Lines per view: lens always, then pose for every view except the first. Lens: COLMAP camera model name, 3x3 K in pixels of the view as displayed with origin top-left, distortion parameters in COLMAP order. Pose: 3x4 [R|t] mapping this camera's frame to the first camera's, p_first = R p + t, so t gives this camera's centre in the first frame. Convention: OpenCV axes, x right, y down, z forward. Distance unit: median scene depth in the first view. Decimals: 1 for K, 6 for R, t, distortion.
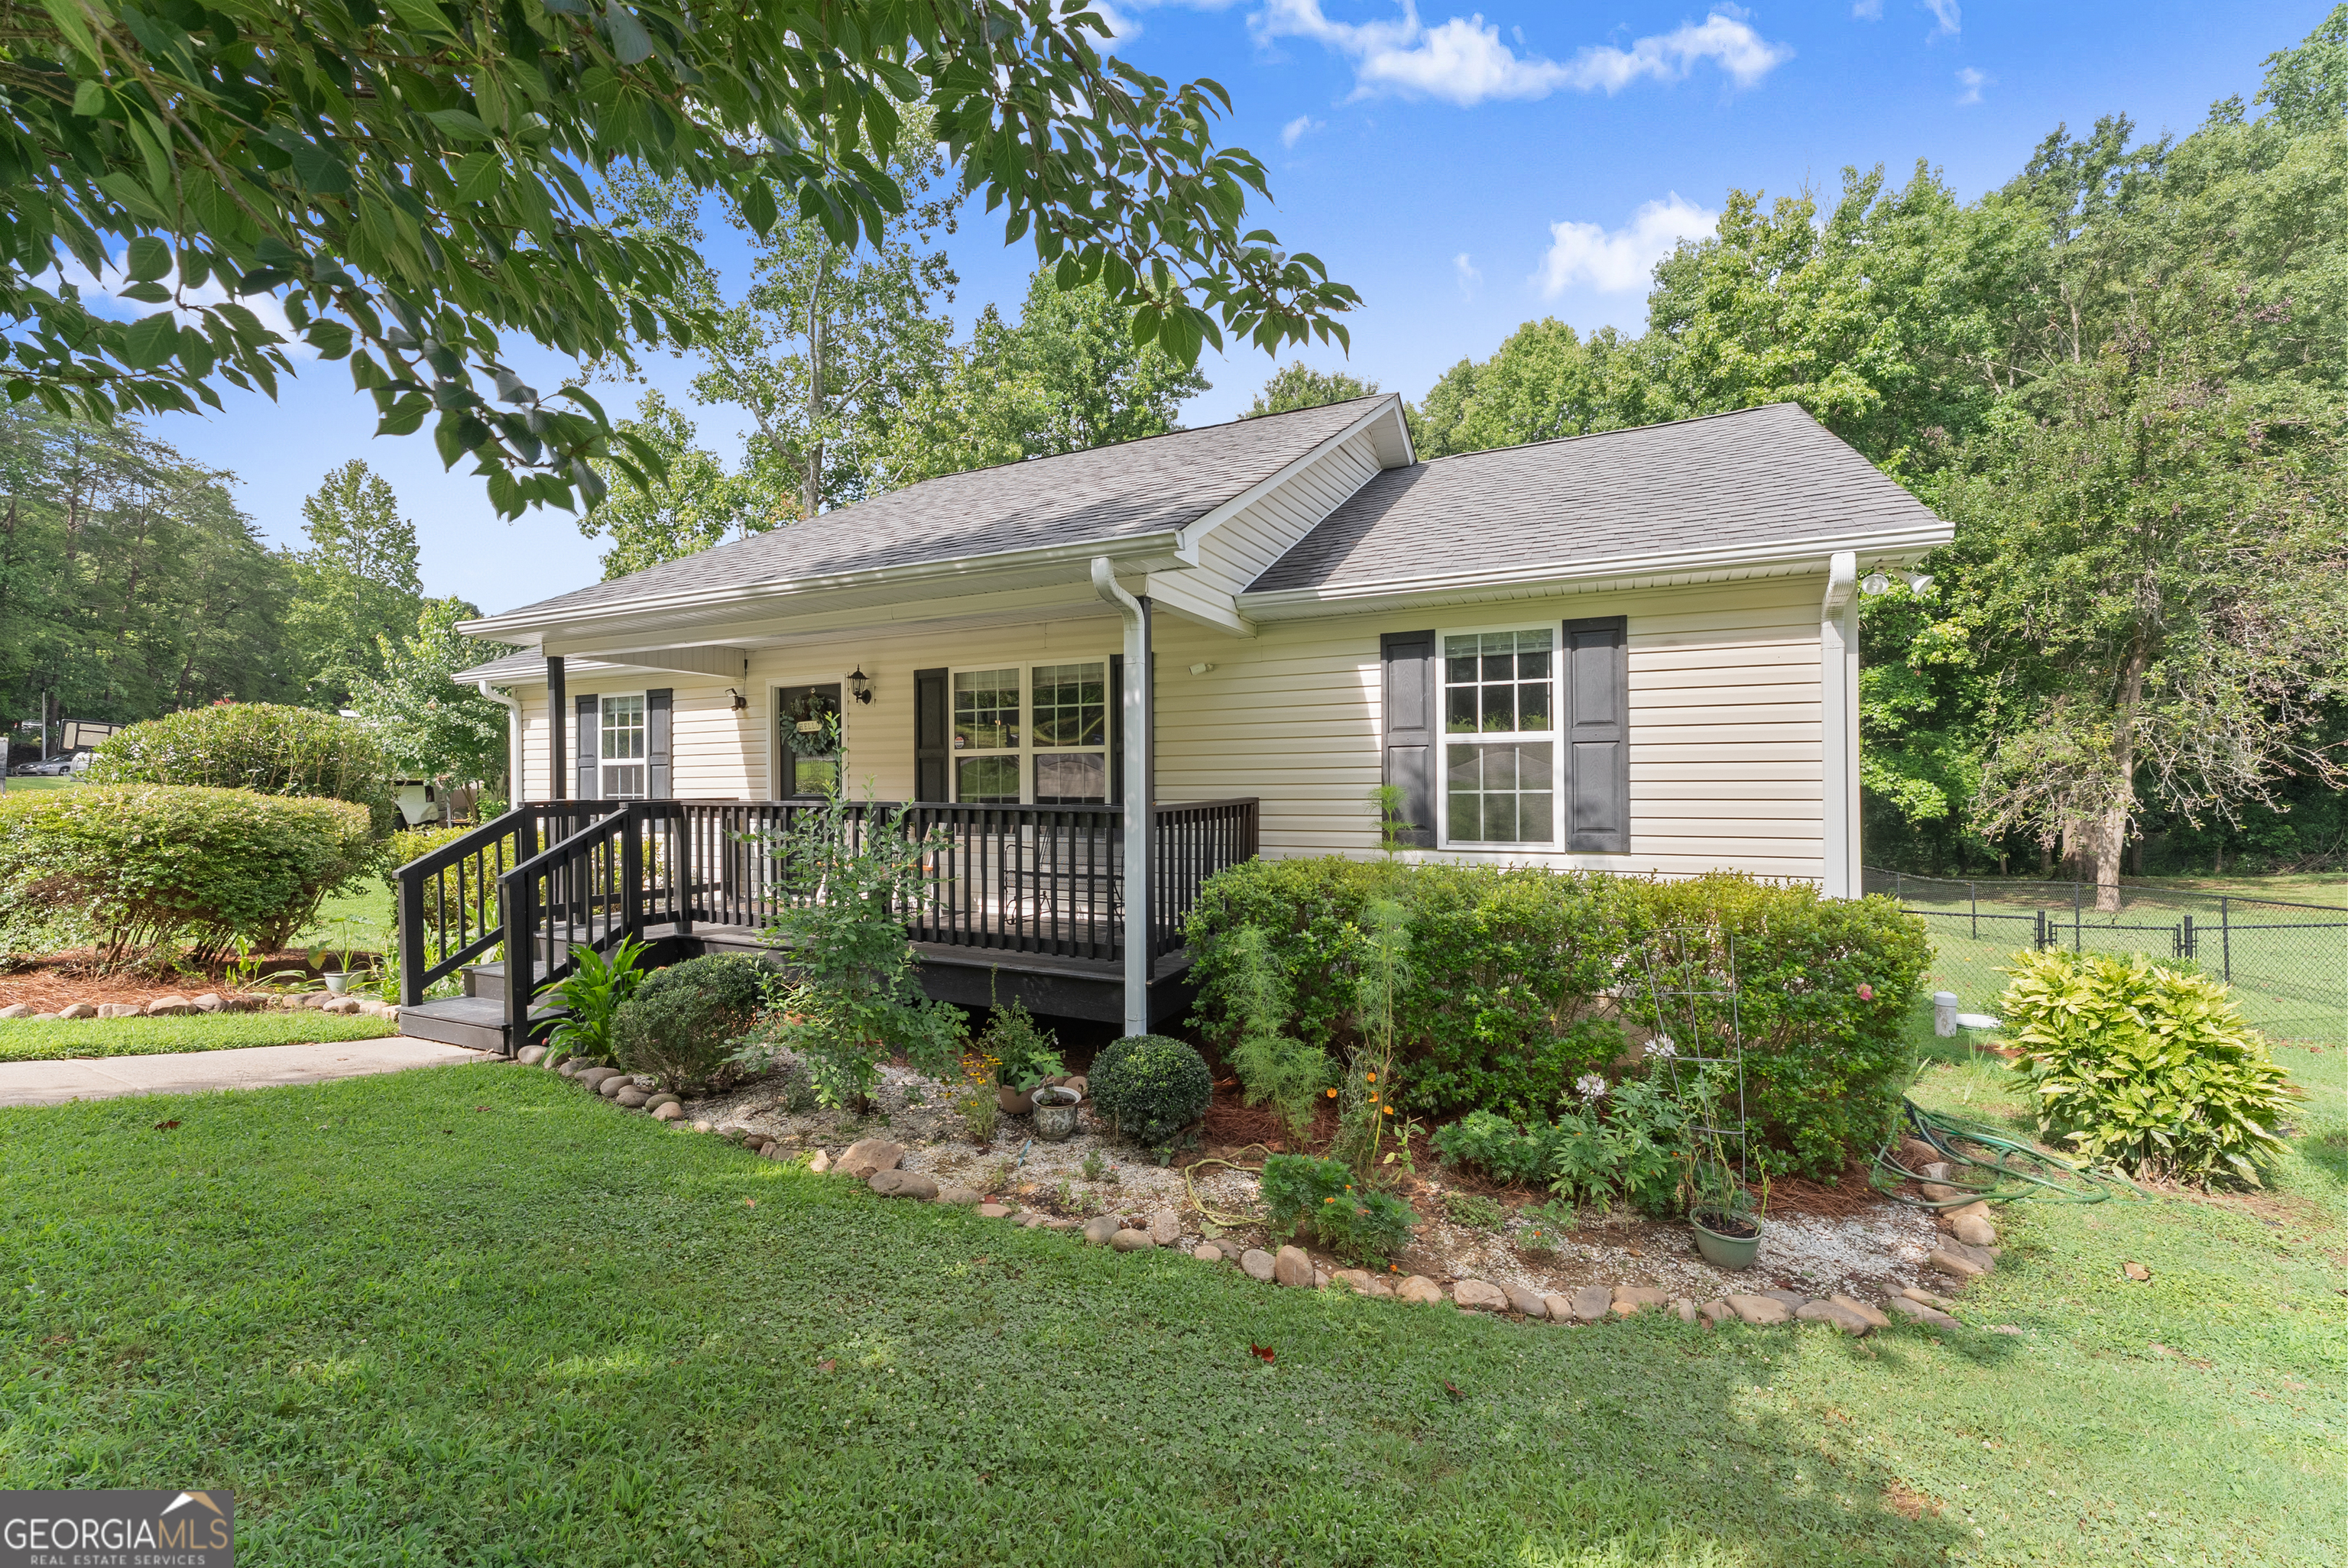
lens RADIAL K [[948.3, 0, 1187.0], [0, 948.3, 780.7], [0, 0, 1]] dist [0.002784, 0.000035]
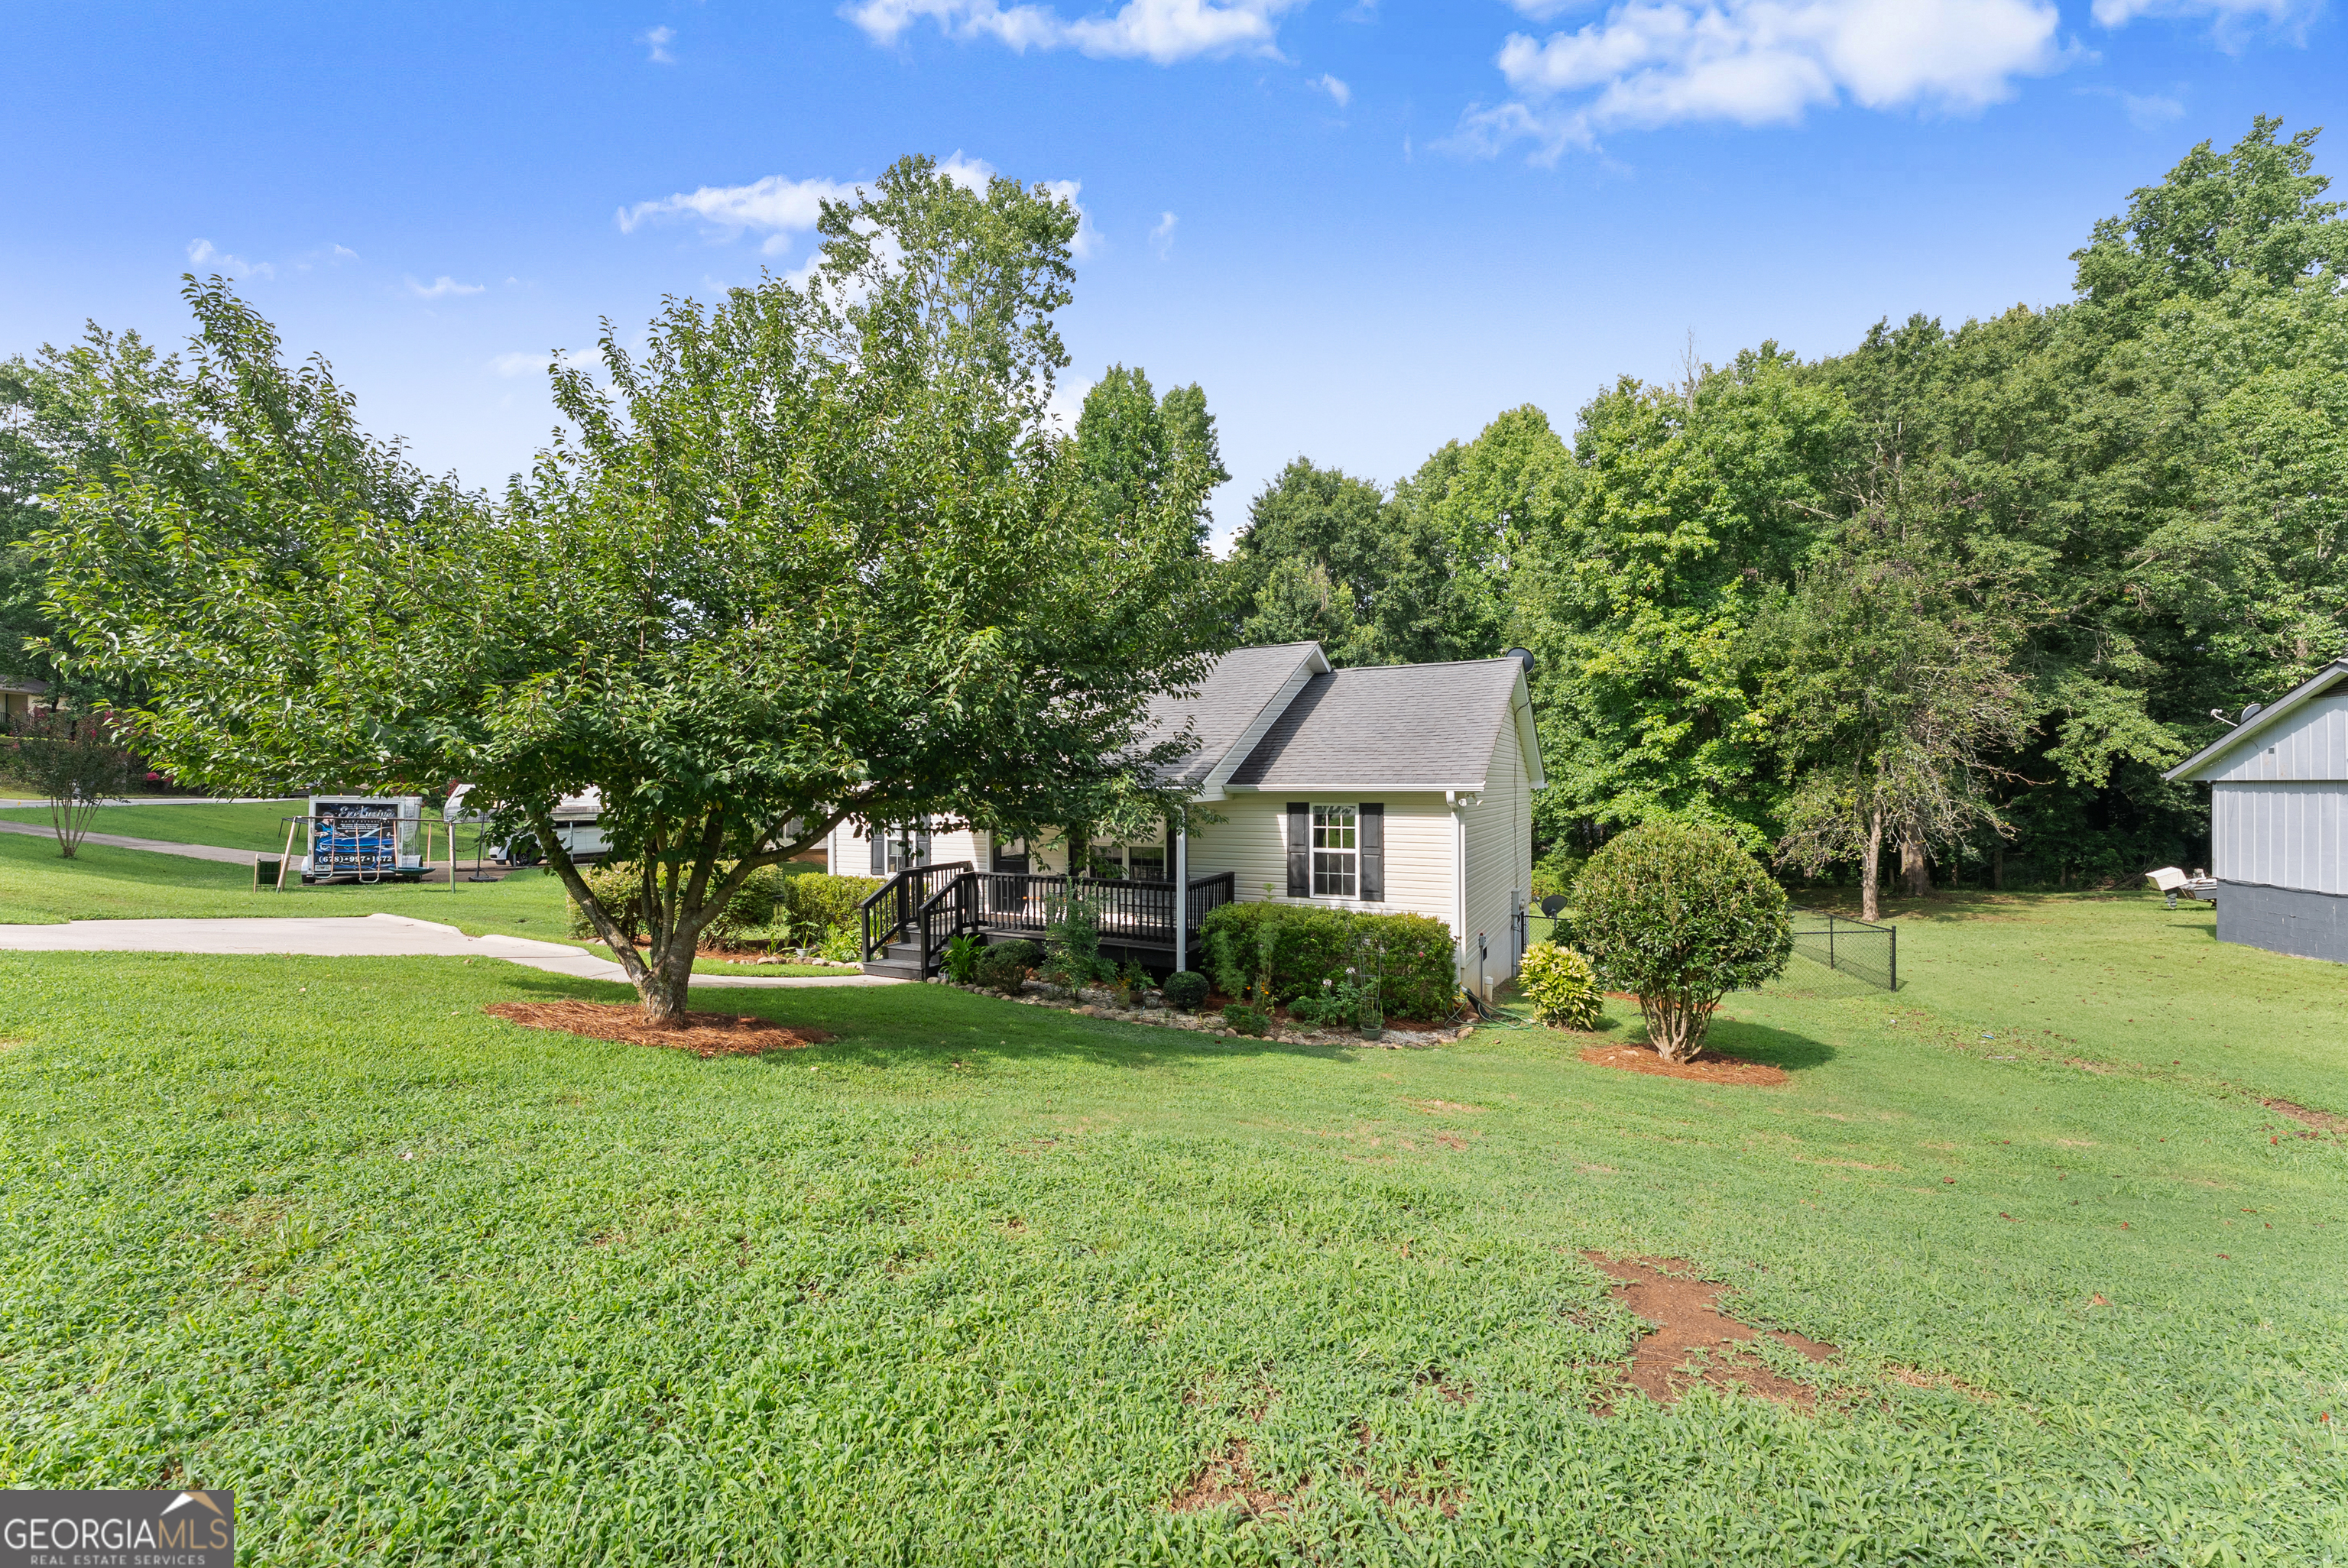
lens RADIAL K [[948.3, 0, 1178.2], [0, 948.3, 783.5], [0, 0, 1]] dist [0.002784, 0.000035]
pose [[0.999243, 0.000193, -0.038909, 0.032227], [-0.000037, 0.999992, 0.004012, -0.212045], [0.038909, -0.004007, 0.999235, -1.302025]]
